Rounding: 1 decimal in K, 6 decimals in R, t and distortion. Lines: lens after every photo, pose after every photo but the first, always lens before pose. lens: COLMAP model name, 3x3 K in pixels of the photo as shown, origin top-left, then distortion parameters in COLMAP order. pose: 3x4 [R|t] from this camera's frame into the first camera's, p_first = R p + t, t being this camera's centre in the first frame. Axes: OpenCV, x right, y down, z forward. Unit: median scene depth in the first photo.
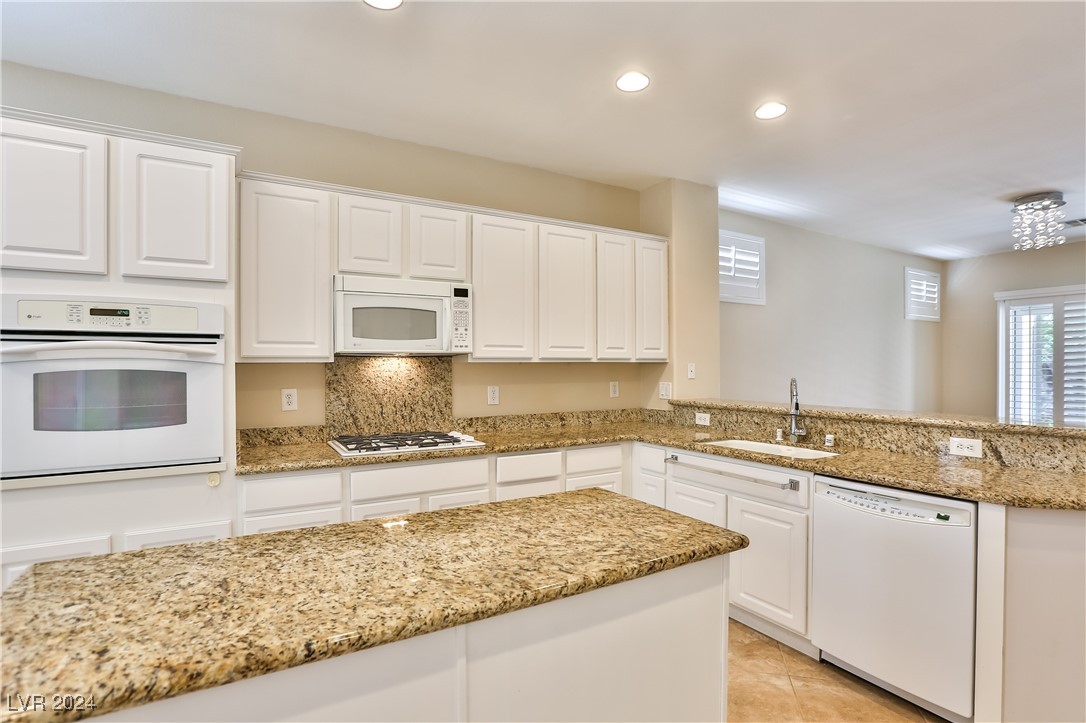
lens RADIAL K [[531.1, 0, 549.0], [0, 531.1, 370.6], [0, 0, 1]] dist [-0.046085, 0.015207]
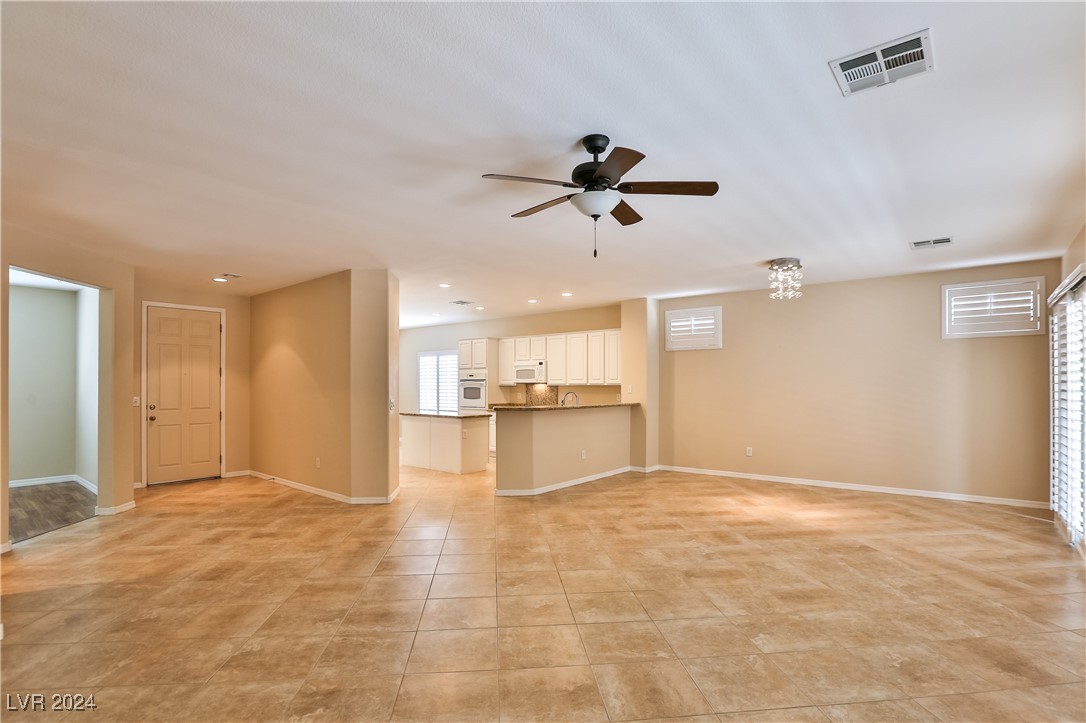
lens RADIAL K [[531.1, 0, 556.5], [0, 531.1, 378.4], [0, 0, 1]] dist [-0.046085, 0.015207]
pose [[0.360680, -0.010098, -0.932635, 3.520958], [-0.005562, 0.999900, -0.012978, -0.019768], [0.932673, 0.009869, 0.360588, -0.076682]]
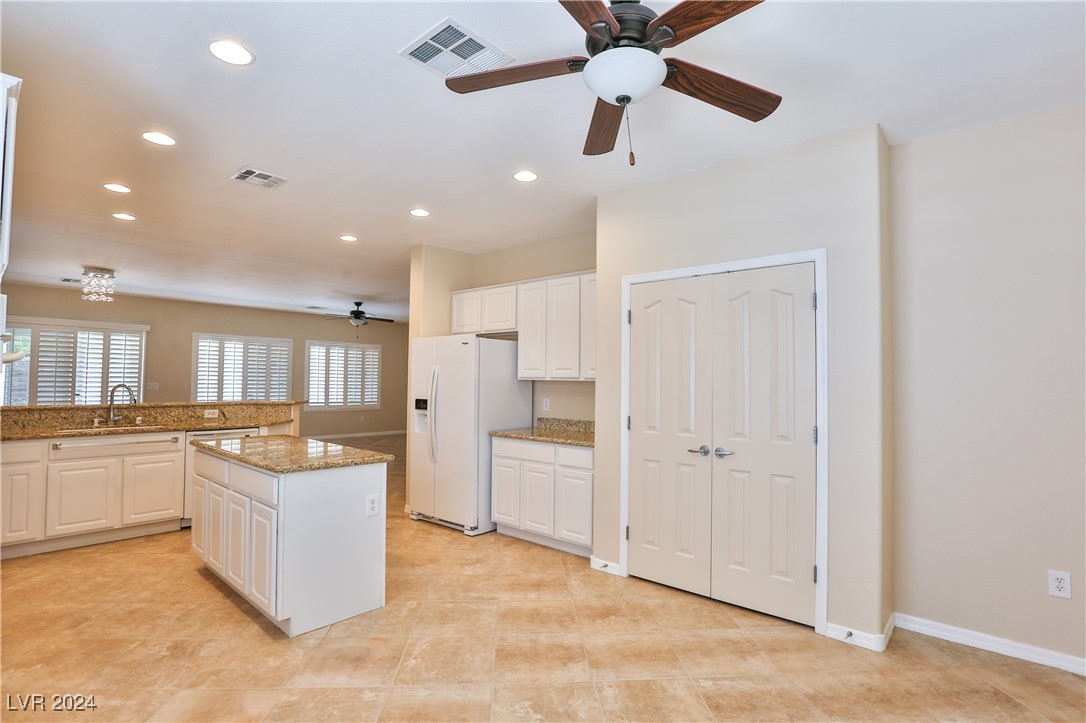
lens RADIAL K [[531.1, 0, 545.1], [0, 531.1, 362.0], [0, 0, 1]] dist [-0.046085, 0.015207]
pose [[-0.308973, 0.032457, 0.950517, -1.694347], [-0.003511, 0.999372, -0.035266, -0.001049], [-0.951064, -0.014233, -0.308665, 0.308833]]
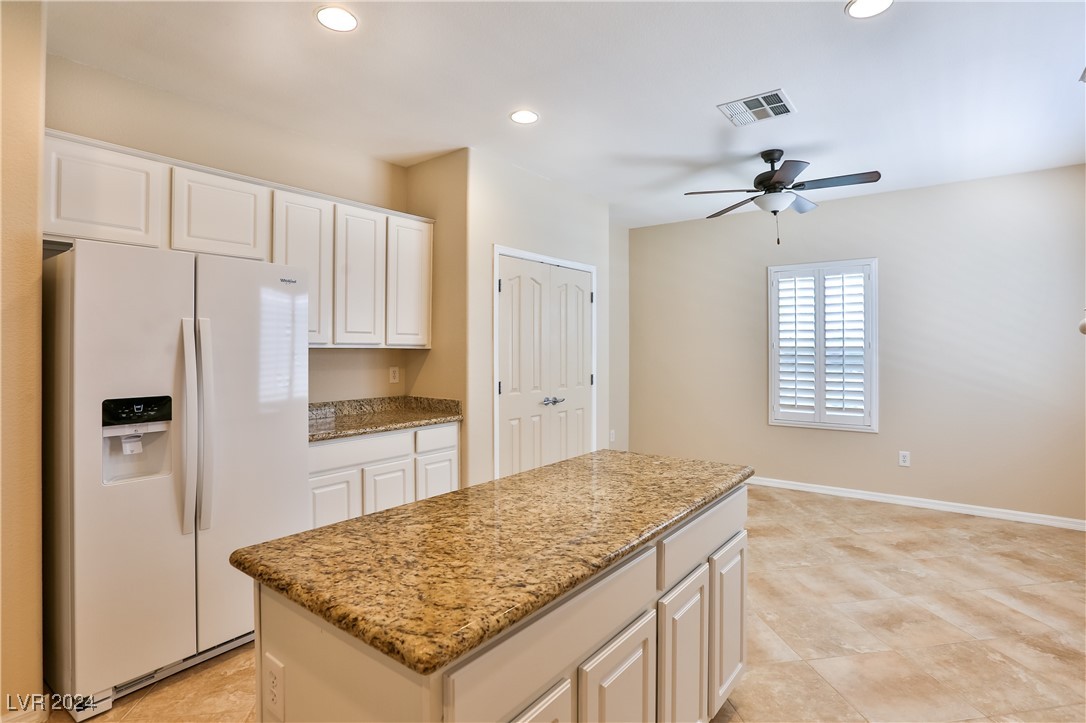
lens RADIAL K [[531.1, 0, 562.4], [0, 531.1, 344.7], [0, 0, 1]] dist [-0.046085, 0.015207]
pose [[-0.919790, -0.000677, -0.392411, 0.123751], [-0.000777, 1.000000, 0.000096, -0.013525], [0.392411, 0.000393, -0.919790, 1.145415]]
